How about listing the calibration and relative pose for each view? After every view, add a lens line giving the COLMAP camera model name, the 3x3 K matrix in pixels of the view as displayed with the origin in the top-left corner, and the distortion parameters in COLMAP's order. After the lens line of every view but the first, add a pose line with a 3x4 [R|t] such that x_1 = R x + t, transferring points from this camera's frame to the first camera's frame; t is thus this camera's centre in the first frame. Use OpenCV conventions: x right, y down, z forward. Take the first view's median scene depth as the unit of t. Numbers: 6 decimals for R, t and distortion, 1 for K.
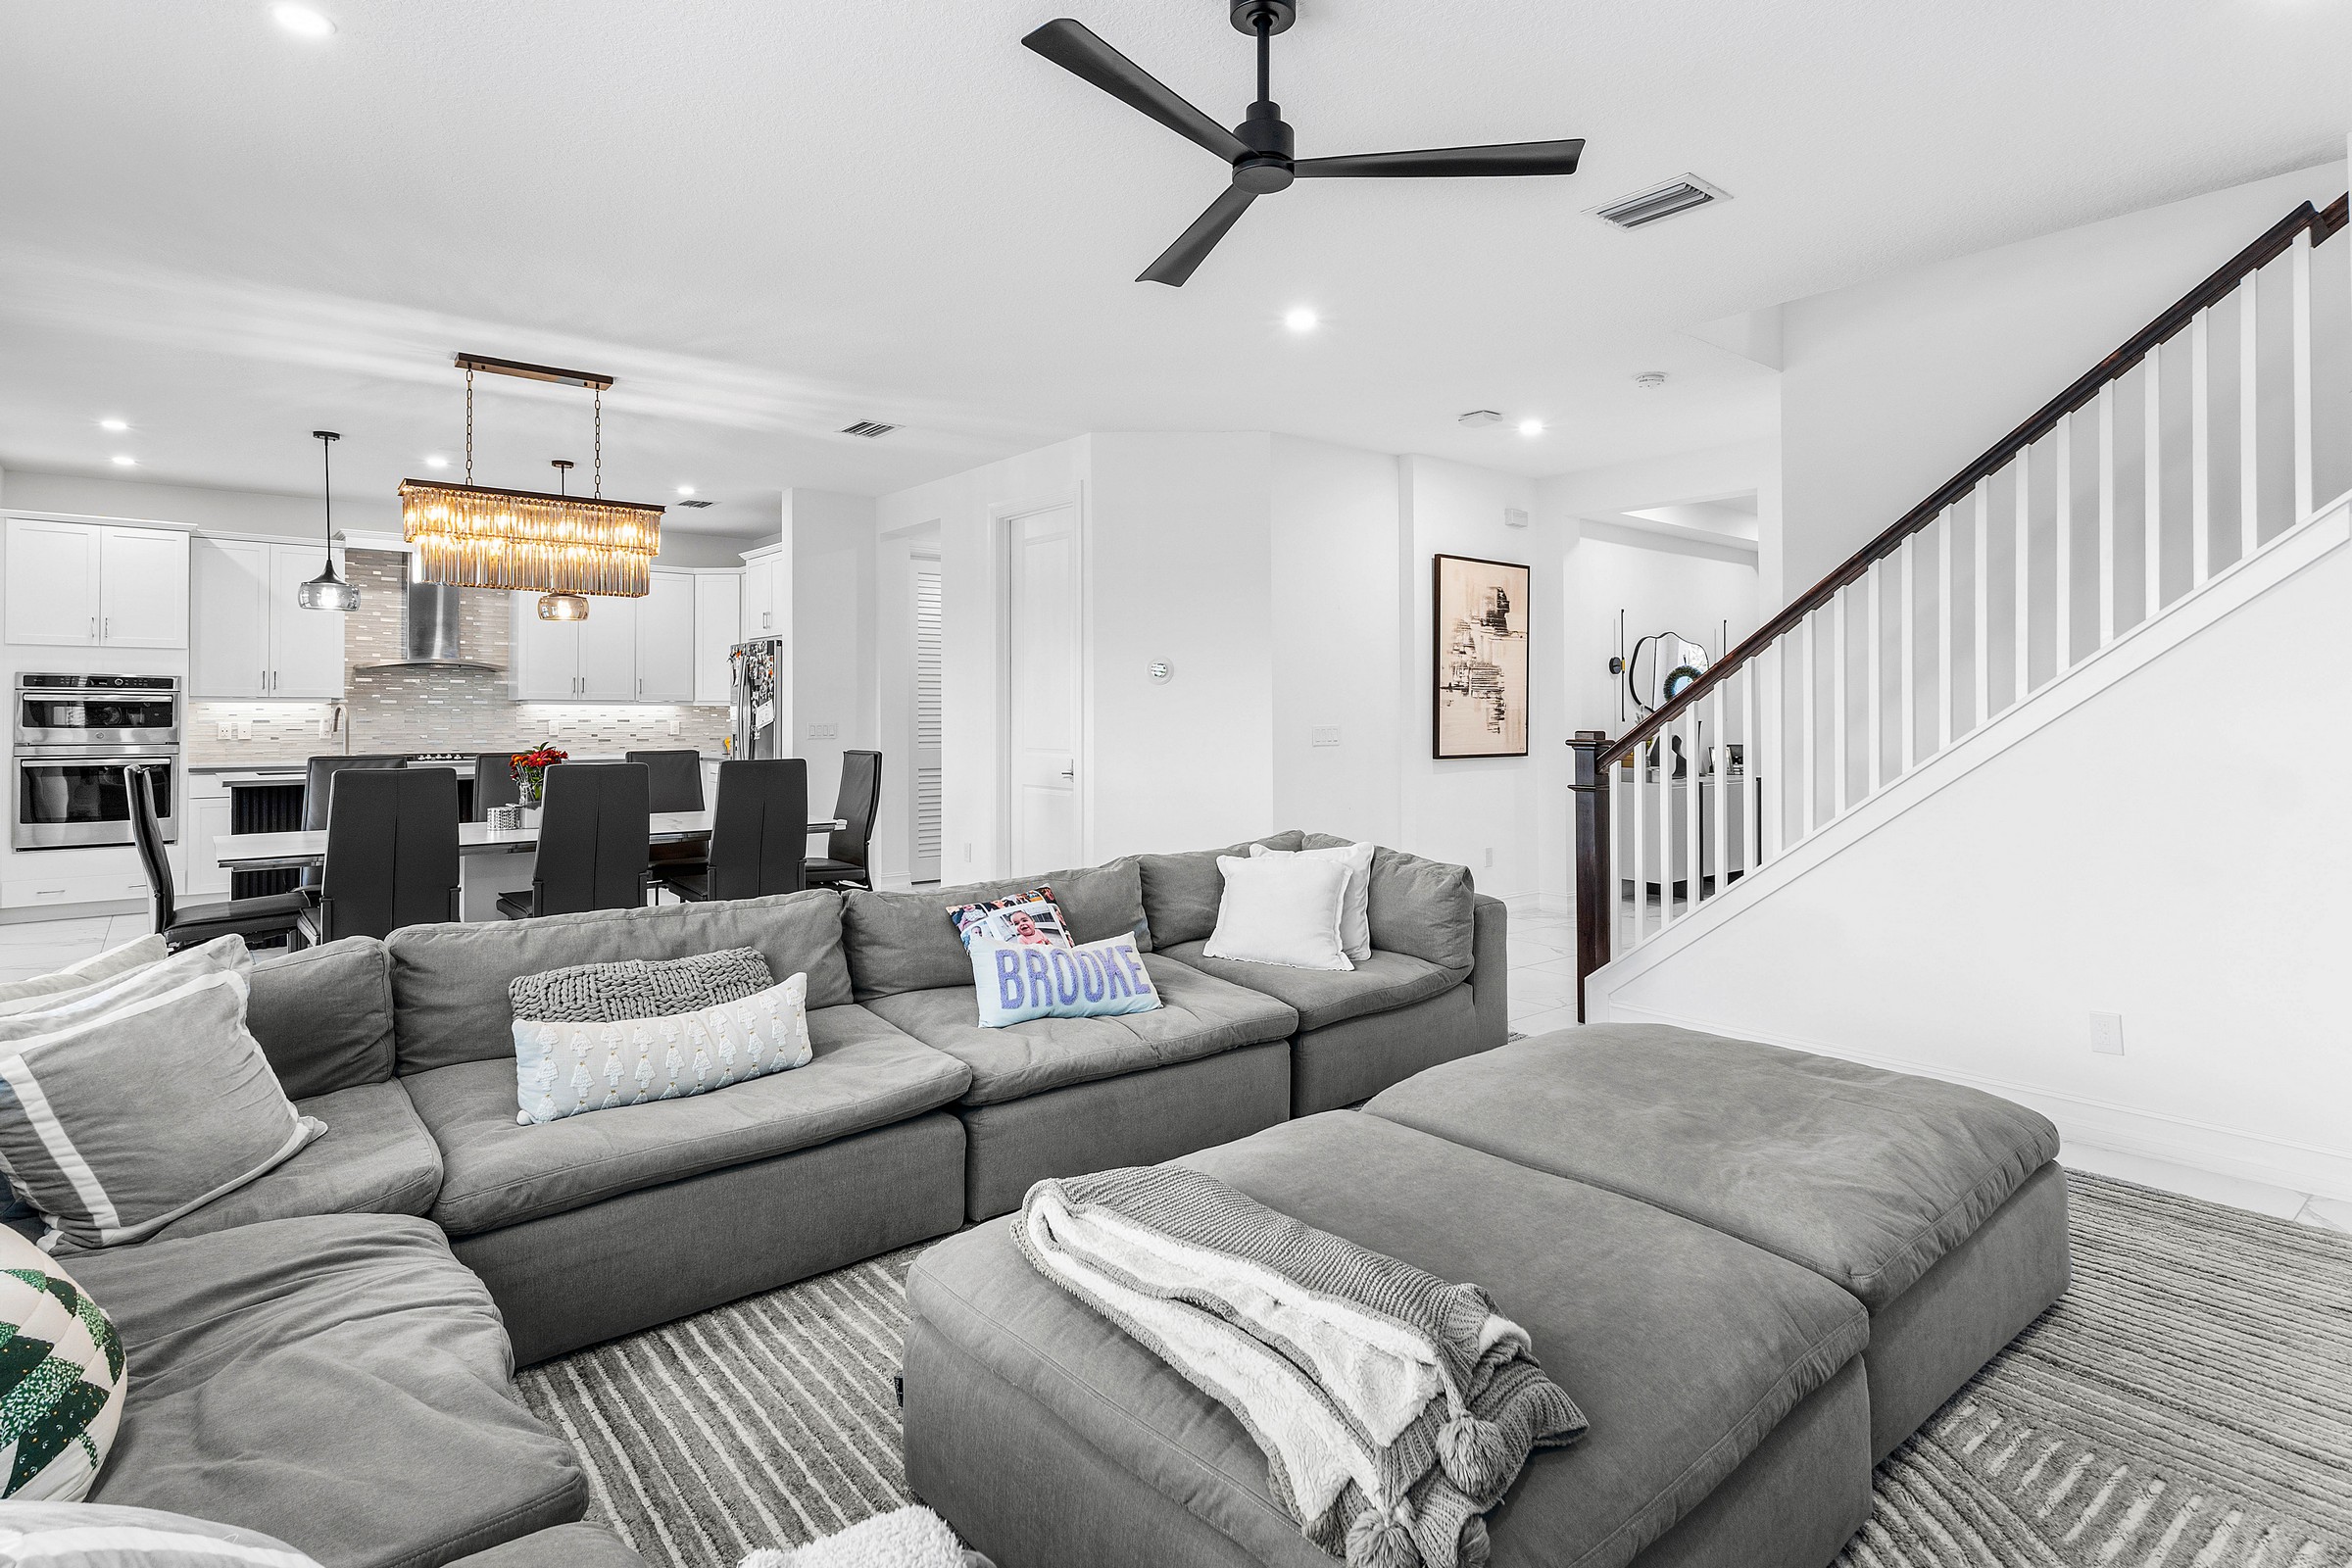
lens RADIAL K [[1201.8, 0, 1172.2], [0, 1201.8, 704.4], [0, 0, 1]] dist [0.007950, 0.000579]
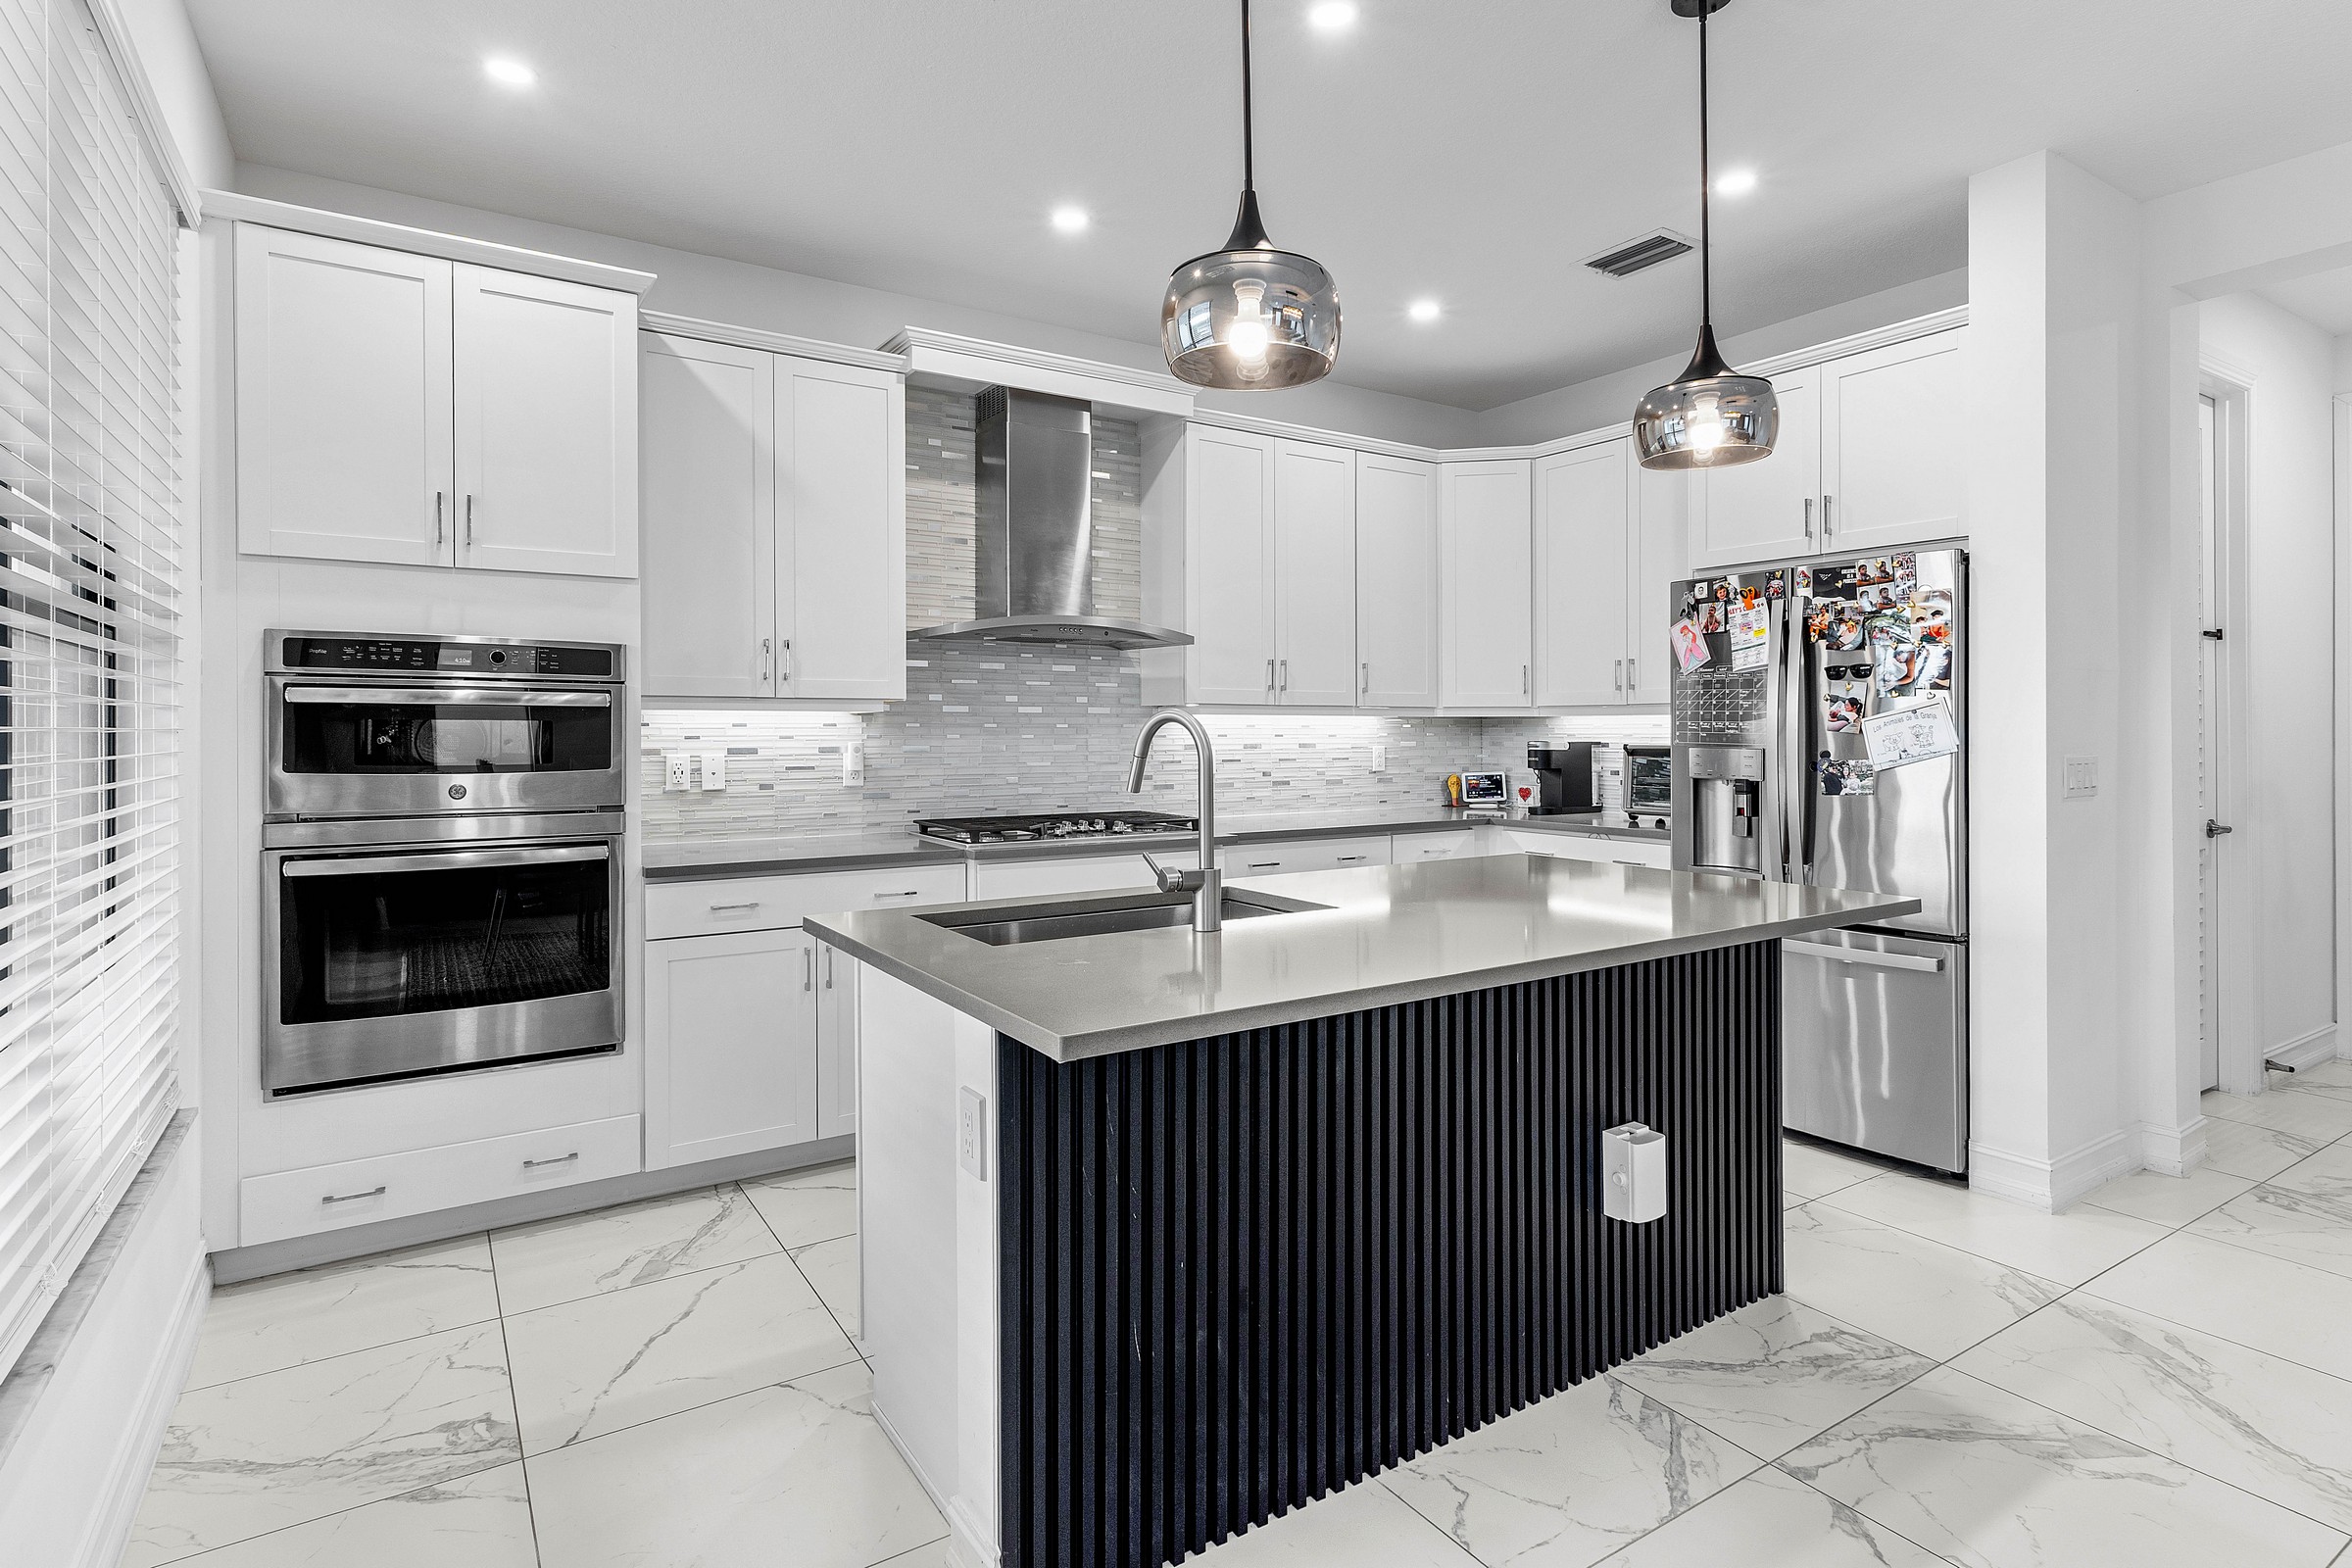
lens RADIAL K [[1215.1, 0, 1181.3], [0, 1215.1, 730.0], [0, 0, 1]] dist [0.005134, 0.001945]
pose [[0.992637, 0.002281, -0.121106, -0.590236], [-0.000812, 0.999925, 0.012182, 0.000511], [0.121125, -0.011994, 0.992565, 0.619666]]
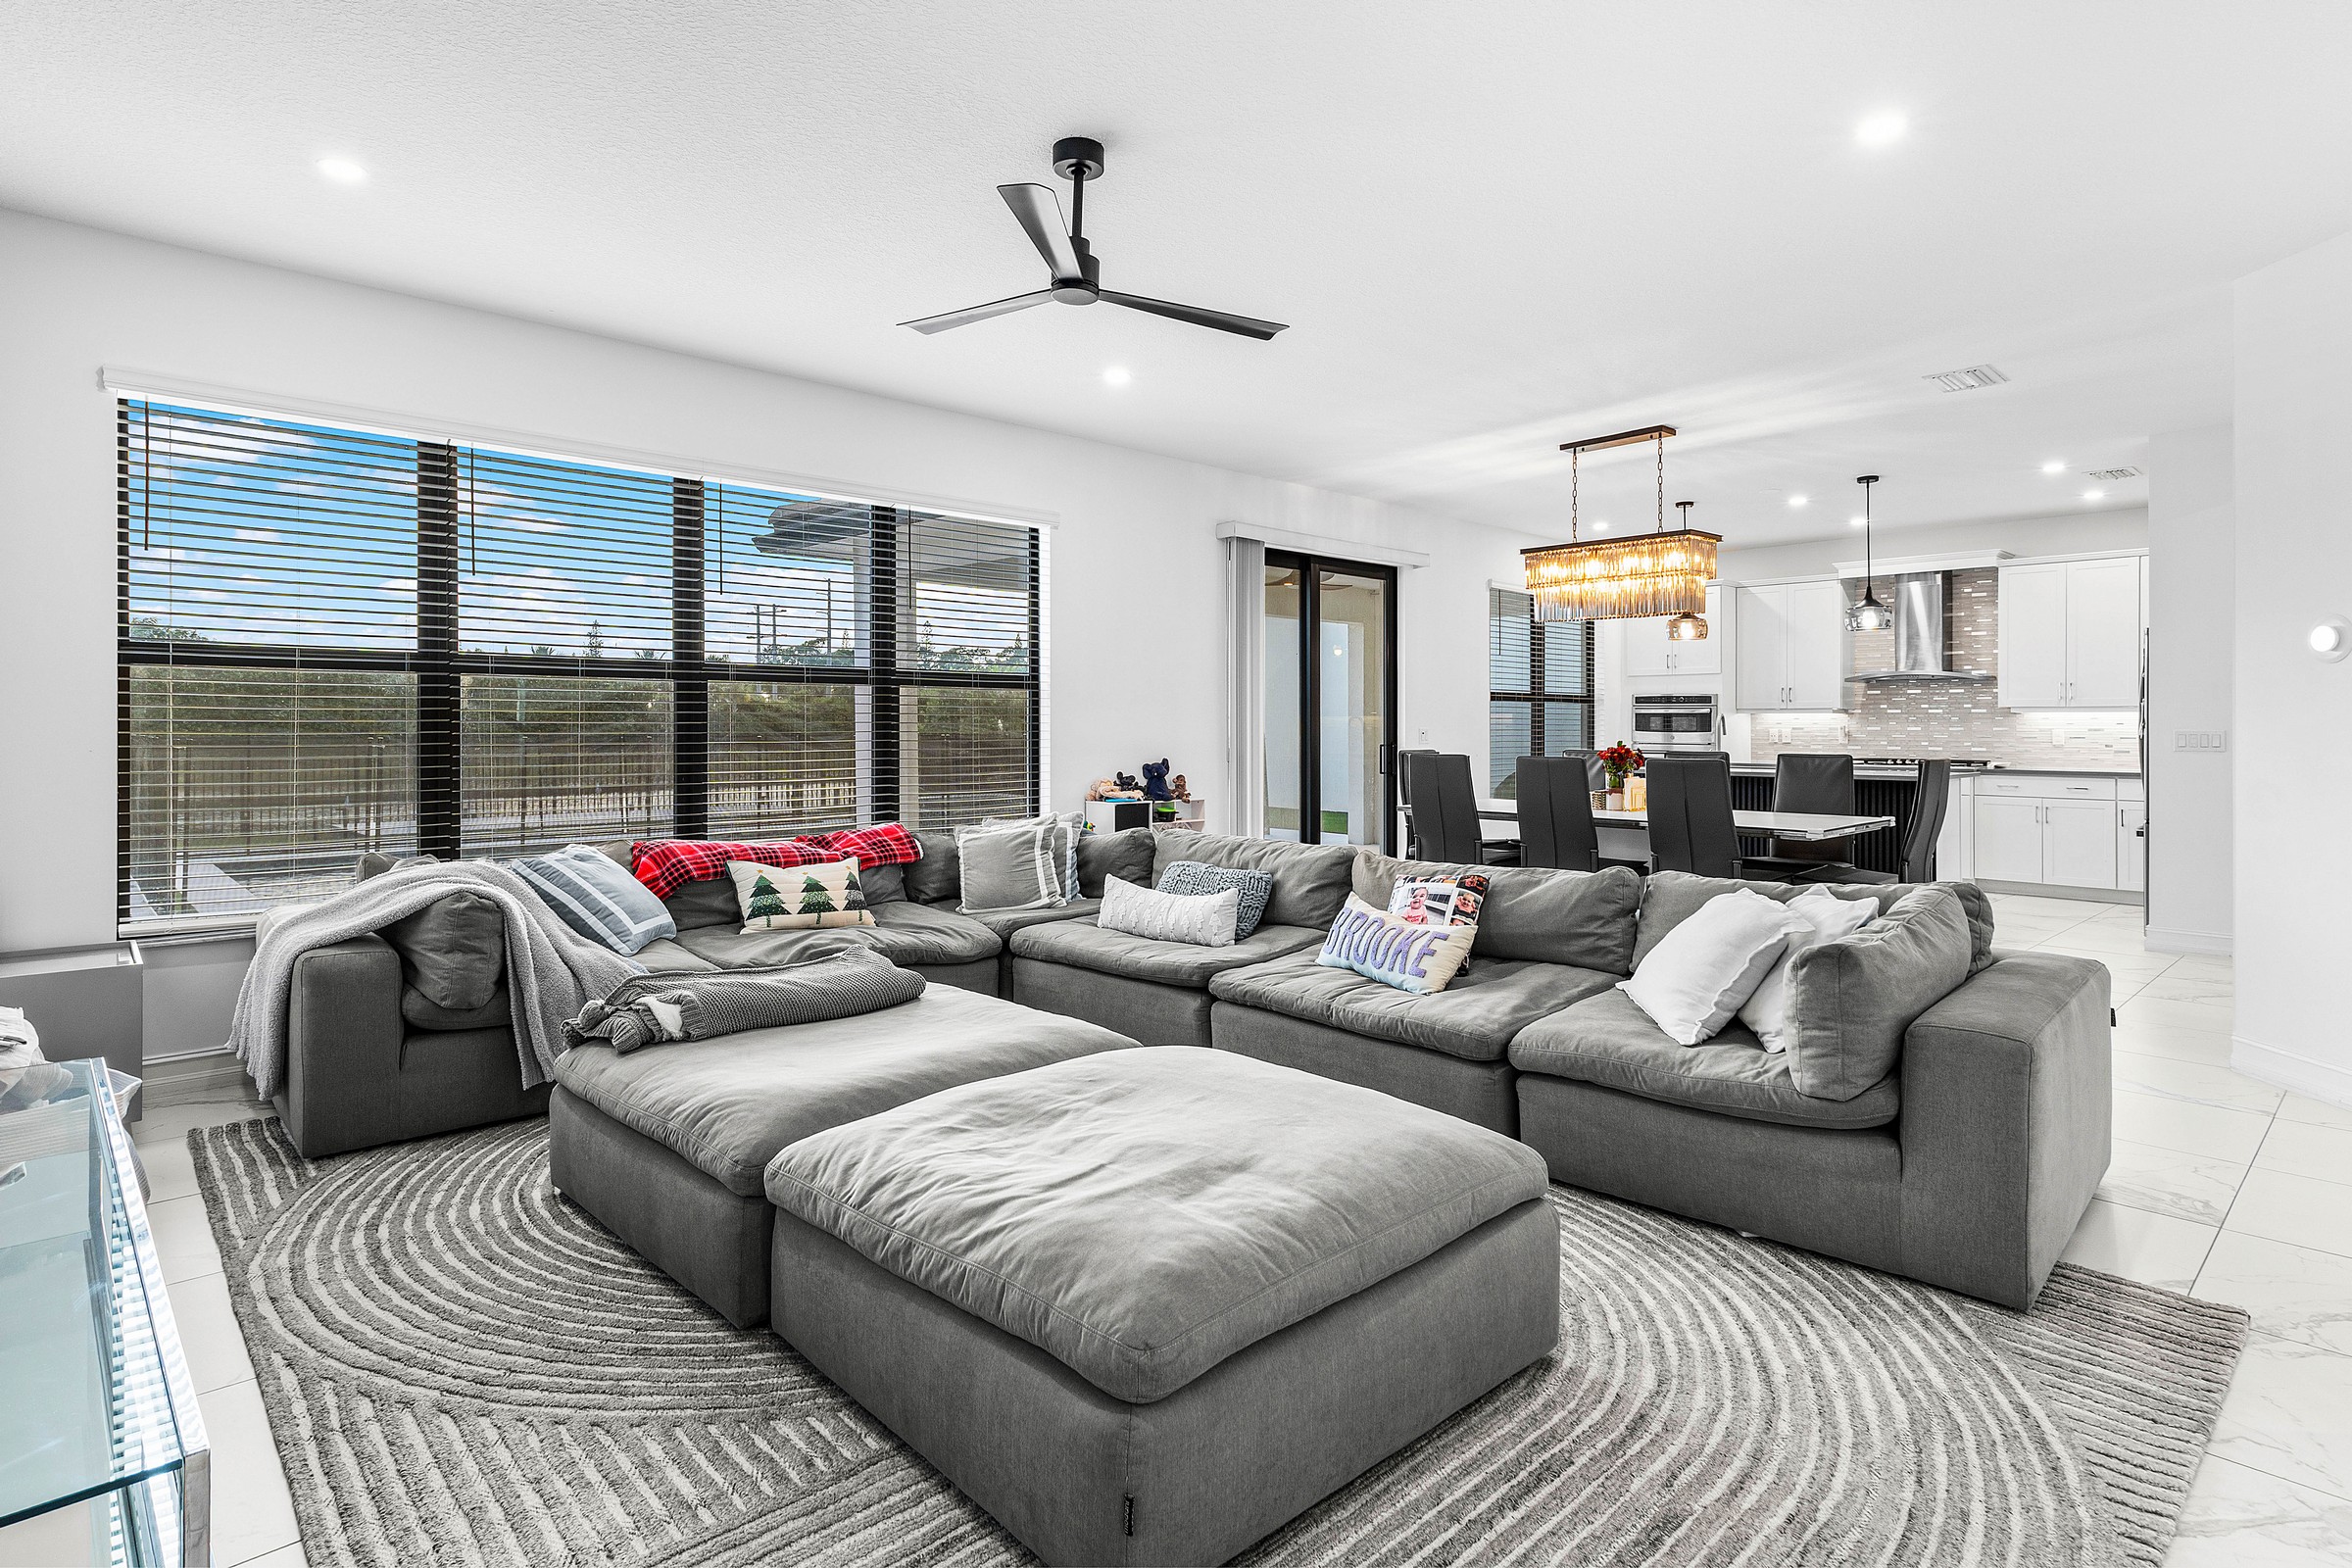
lens RADIAL K [[1183.6, 0, 1197.7], [0, 1183.6, 745.0], [0, 0, 1]] dist [0.007018, 0.000628]
pose [[0.073289, 0.015902, -0.997184, 0.451091], [0.006385, 0.999845, 0.016414, 0.007695], [0.997290, -0.007569, 0.073176, 0.337346]]
